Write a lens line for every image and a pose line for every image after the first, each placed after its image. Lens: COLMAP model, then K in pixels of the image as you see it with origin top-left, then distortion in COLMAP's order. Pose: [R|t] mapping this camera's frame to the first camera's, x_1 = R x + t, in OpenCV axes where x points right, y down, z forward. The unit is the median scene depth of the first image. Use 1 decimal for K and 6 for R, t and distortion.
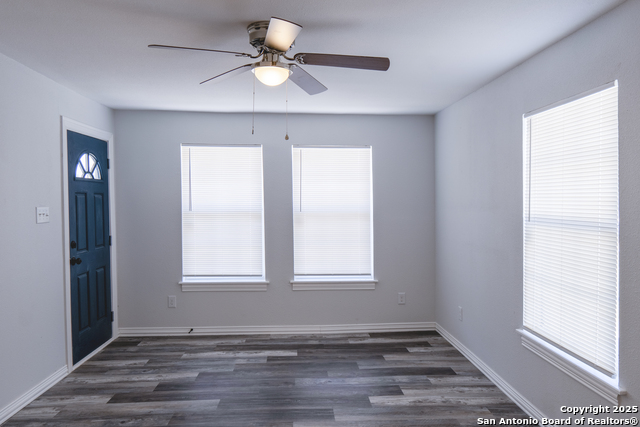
lens RADIAL K [[442.0, 0, 320.0], [0, 442.0, 213.5], [0, 0, 1]] dist [-0.002087, -0.002840]
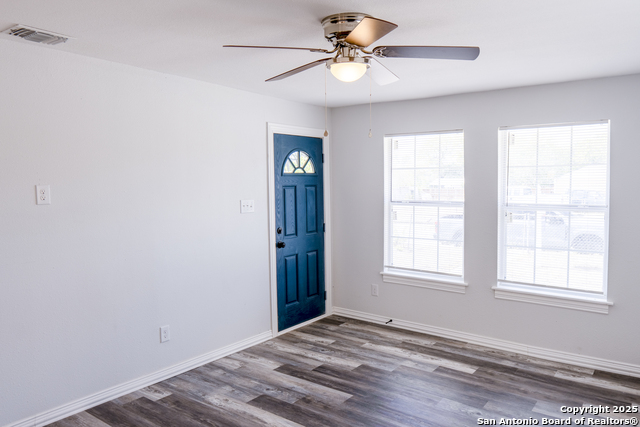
lens RADIAL K [[454.9, 0, 320.0], [0, 454.9, 213.5], [0, 0, 1]] dist [-0.003139, -0.001755]
pose [[0.764967, 0.040601, -0.642789, 0.274358], [-0.012666, 0.998766, 0.048012, -0.031690], [0.643945, -0.028585, 0.764537, 0.128401]]
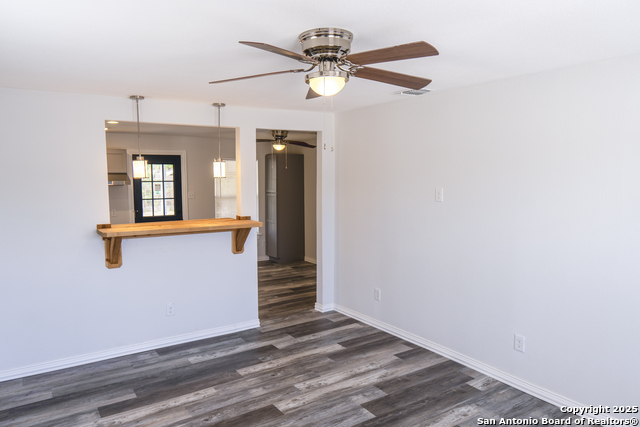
lens RADIAL K [[442.0, 0, 320.0], [0, 442.0, 213.5], [0, 0, 1]] dist [-0.002087, -0.002840]
pose [[-0.867056, 0.041266, -0.496499, 0.221216], [-0.009177, 0.995072, 0.098730, -0.073538], [0.498126, 0.090161, -0.862404, 1.073160]]
